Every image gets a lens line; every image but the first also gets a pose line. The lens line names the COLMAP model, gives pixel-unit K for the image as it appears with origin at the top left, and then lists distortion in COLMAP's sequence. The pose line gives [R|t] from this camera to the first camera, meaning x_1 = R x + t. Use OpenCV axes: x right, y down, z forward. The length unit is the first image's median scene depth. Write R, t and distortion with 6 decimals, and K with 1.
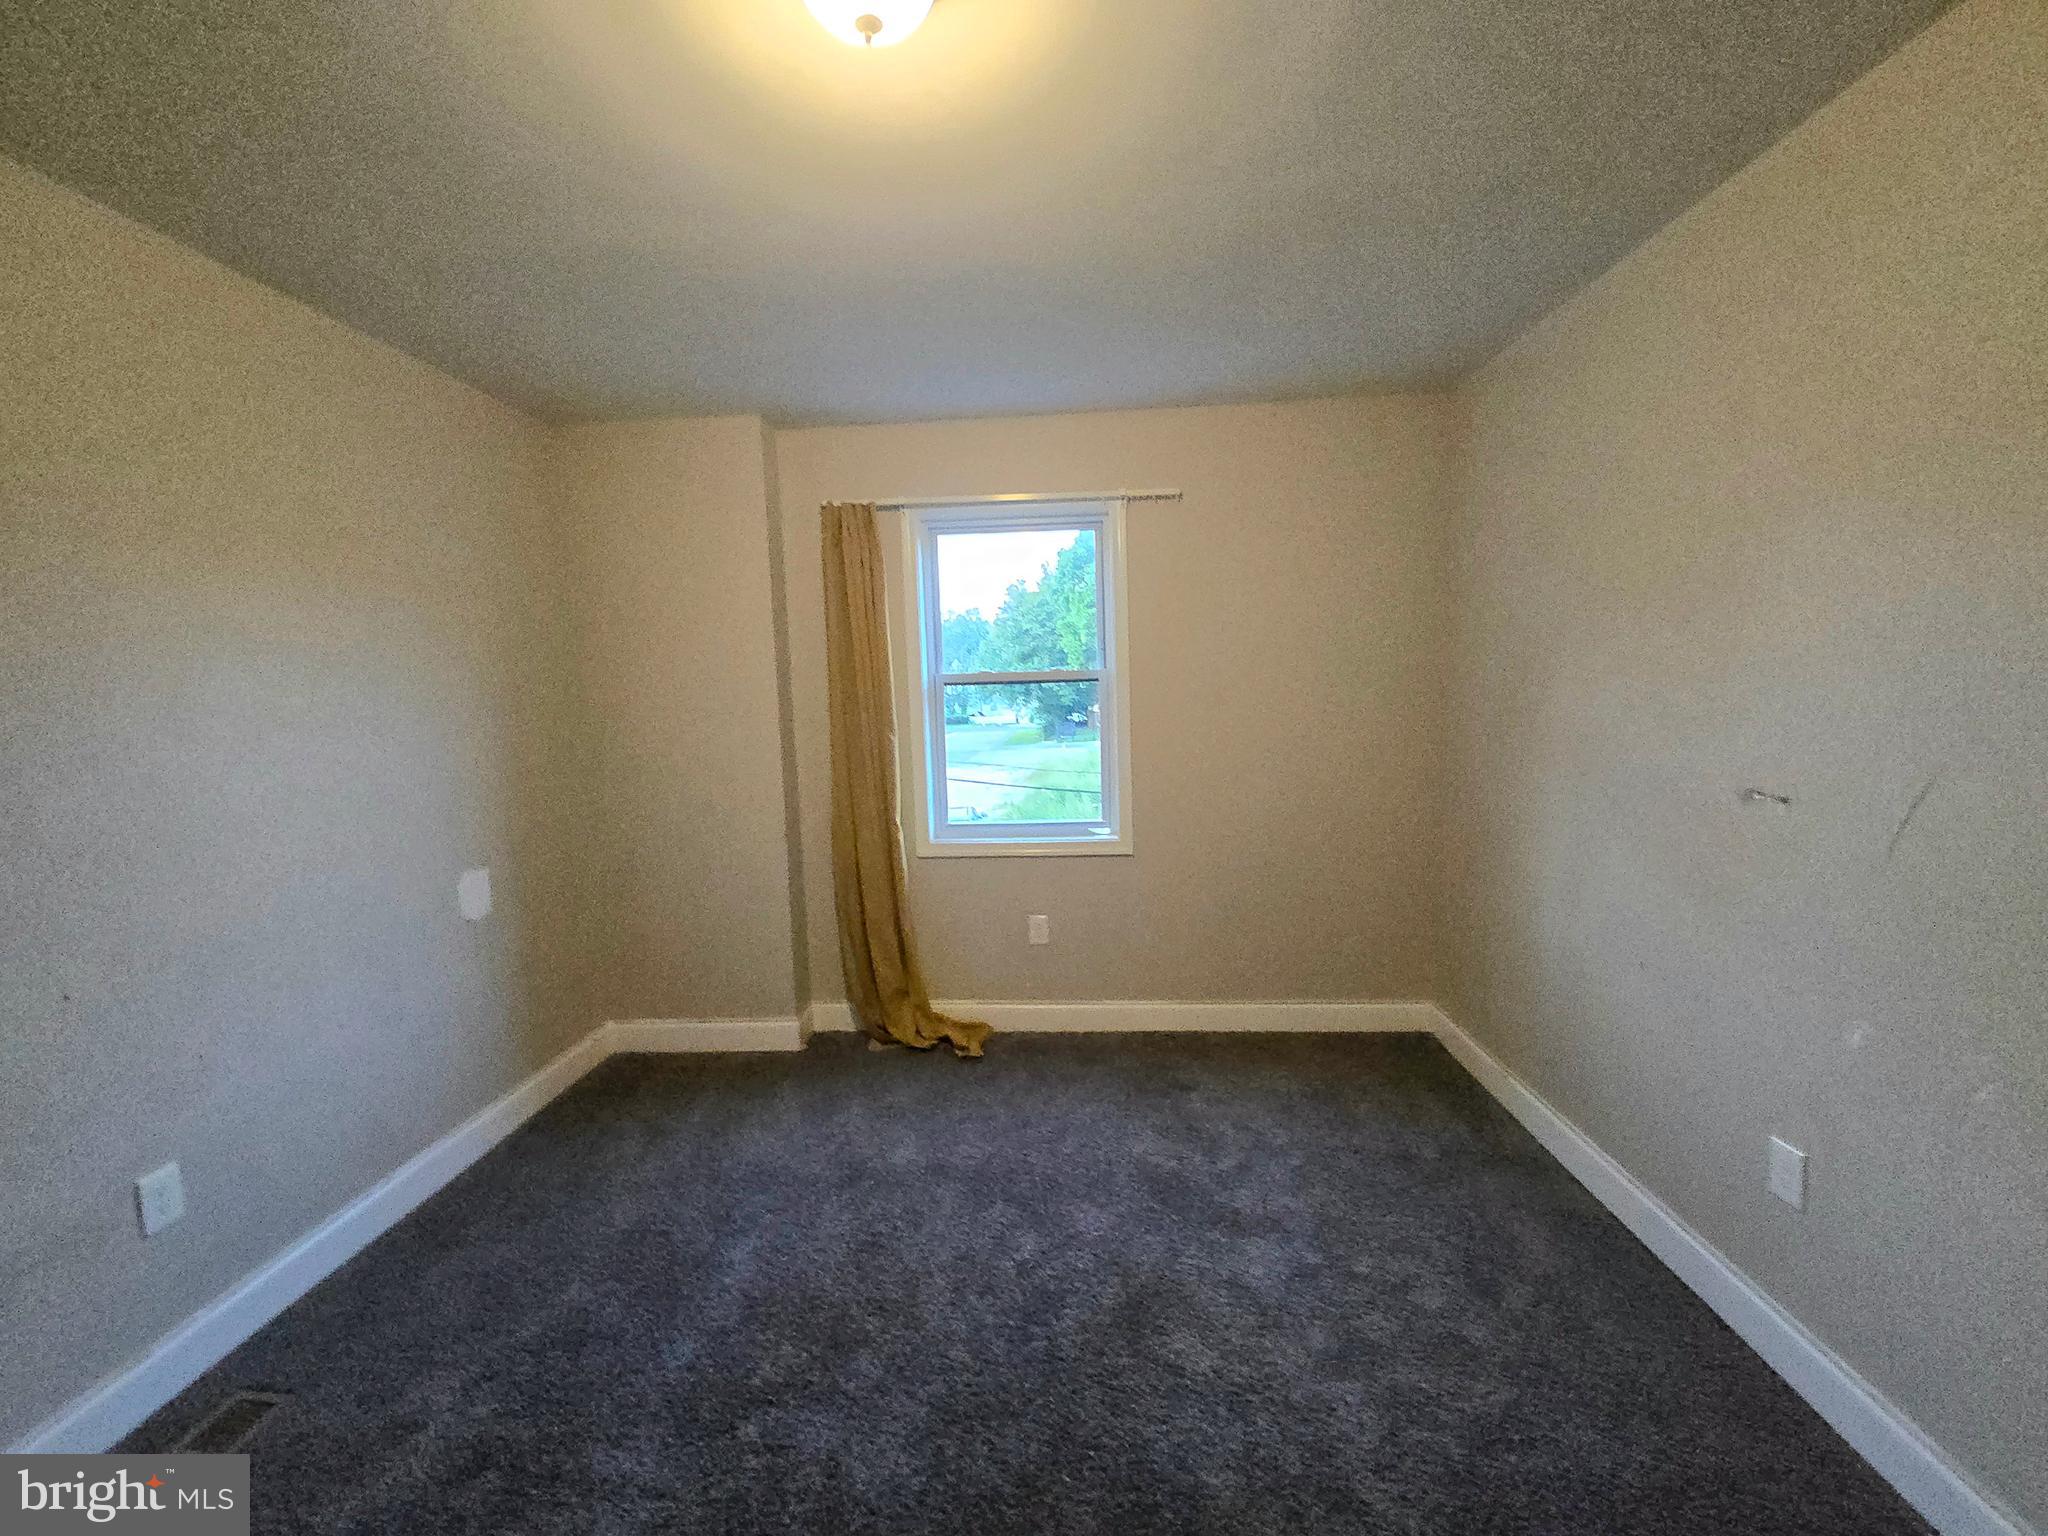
lens RADIAL K [[836.5, 0, 1019.5], [0, 836.5, 773.4], [0, 0, 1]] dist [-0.000759, 0.000236]
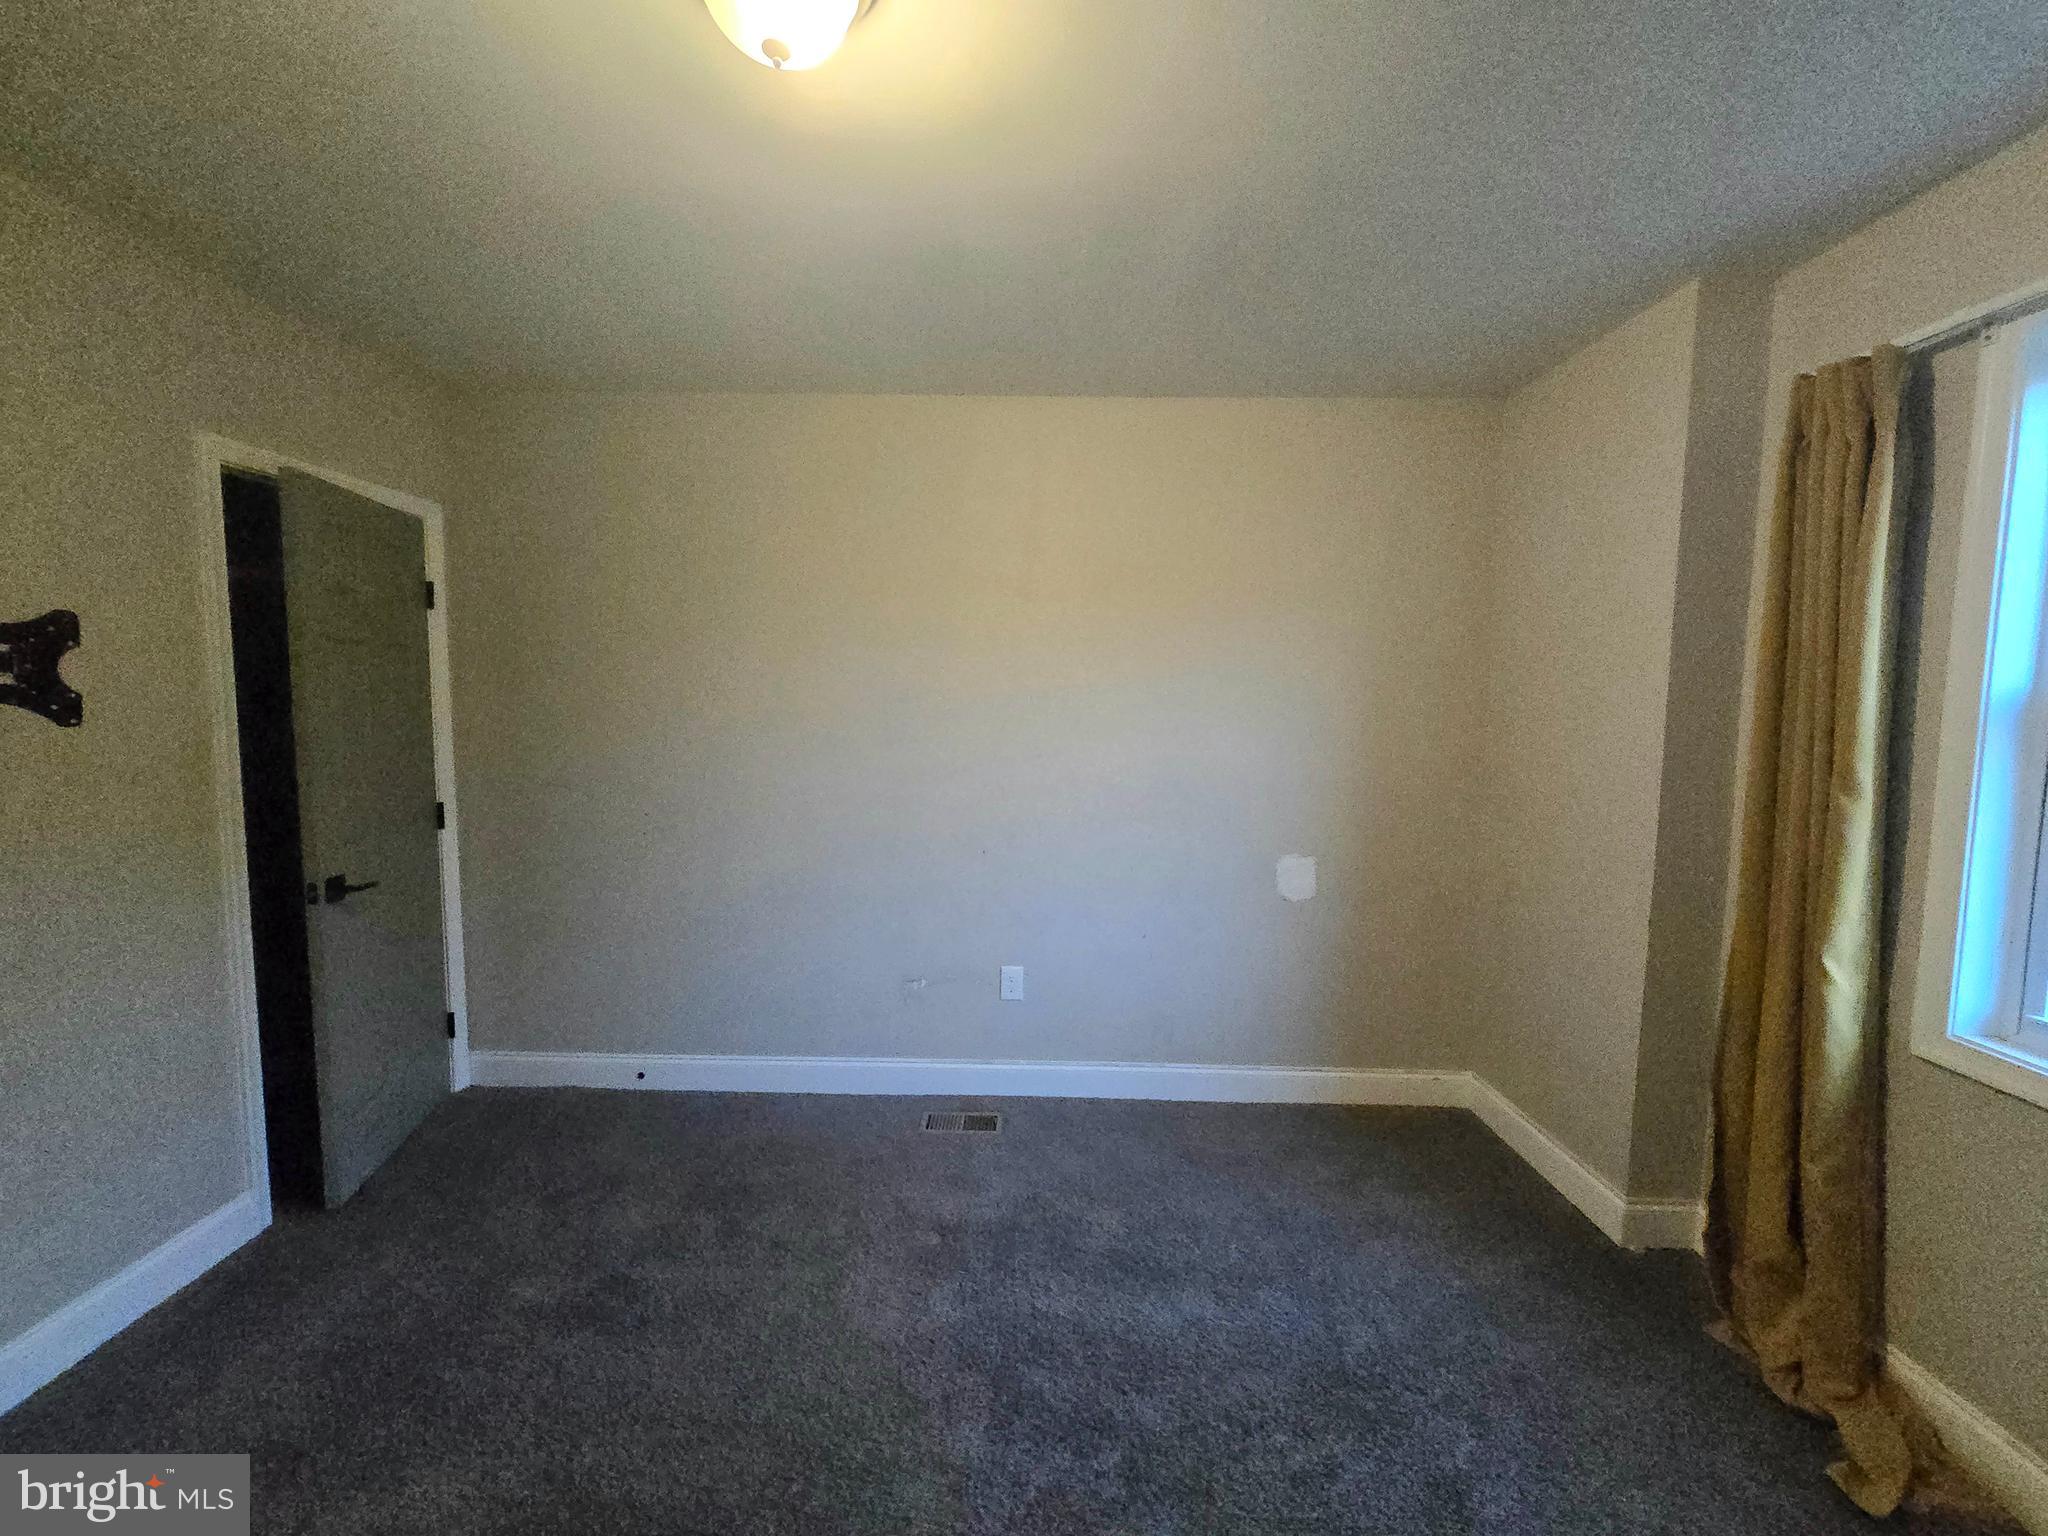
lens RADIAL K [[835.6, 0, 1024.0], [0, 835.6, 768.0], [0, 0, 1]] dist [0.000317, 0.000234]
pose [[0.055141, 0.114157, -0.991931, 0.364583], [-0.116552, 0.987387, 0.107155, -0.066092], [0.991653, 0.109703, 0.067751, 0.501873]]
